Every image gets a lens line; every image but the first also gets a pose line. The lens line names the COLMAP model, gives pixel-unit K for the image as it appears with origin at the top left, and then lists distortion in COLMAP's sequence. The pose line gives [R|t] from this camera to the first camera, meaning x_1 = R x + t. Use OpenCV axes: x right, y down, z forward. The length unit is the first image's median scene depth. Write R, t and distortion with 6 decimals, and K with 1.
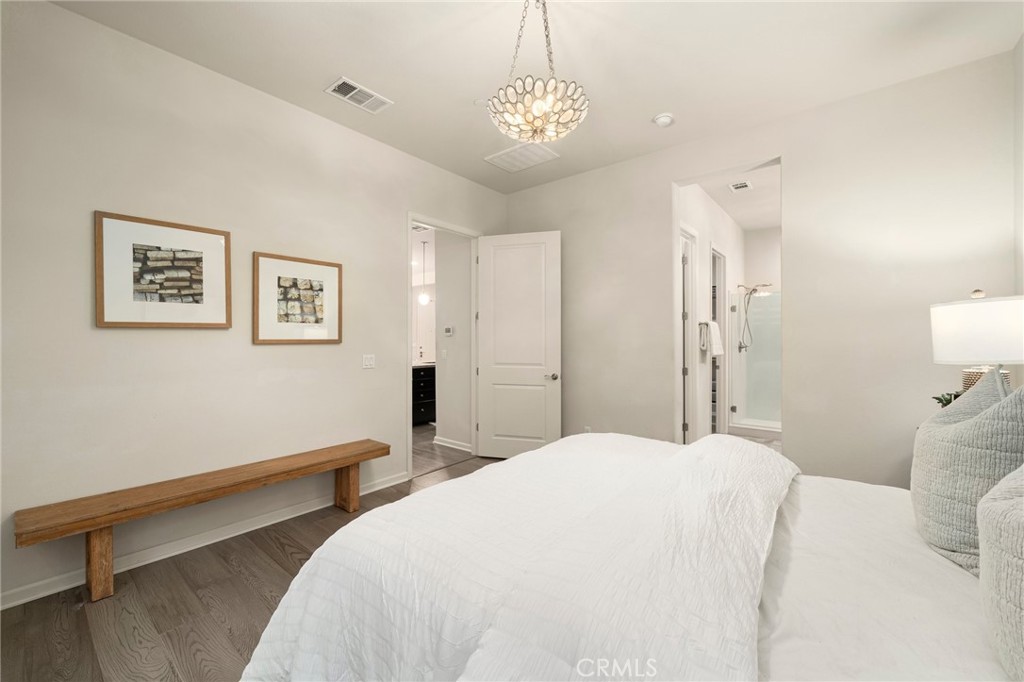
lens RADIAL K [[405.7, 0, 509.8], [0, 405.7, 344.3], [0, 0, 1]] dist [-0.003096, -0.000011]
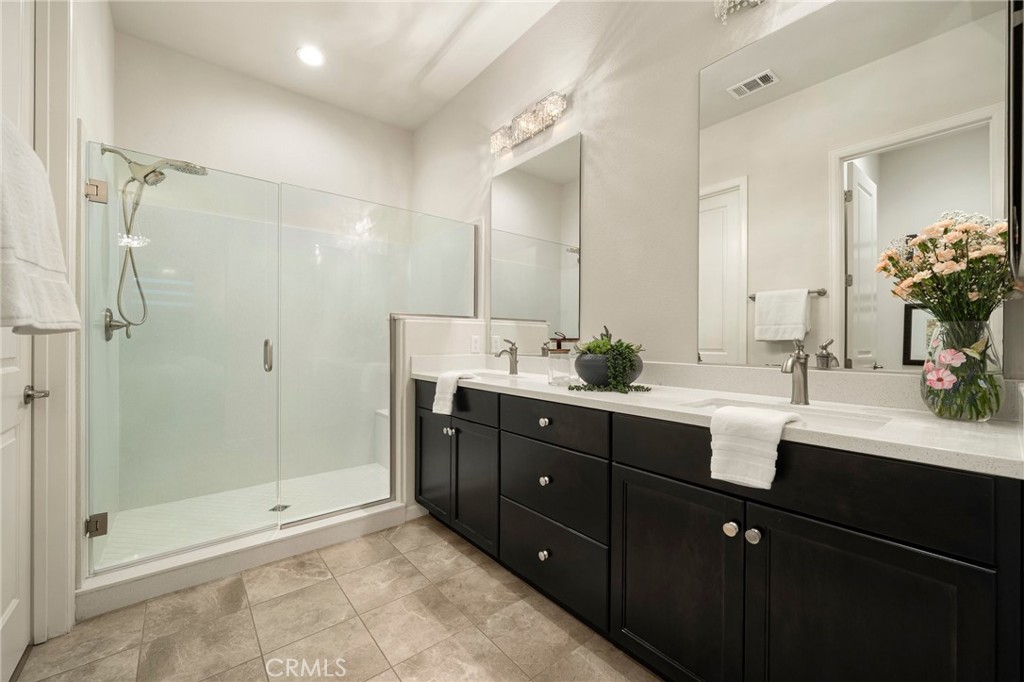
lens RADIAL K [[405.7, 0, 510.6], [0, 405.7, 338.7], [0, 0, 1]] dist [-0.003096, -0.000011]
pose [[0.199584, -0.004183, 0.979872, 0.300851], [-0.002309, 0.999986, 0.004739, 0.016465], [-0.979878, -0.003209, 0.199572, 0.601933]]
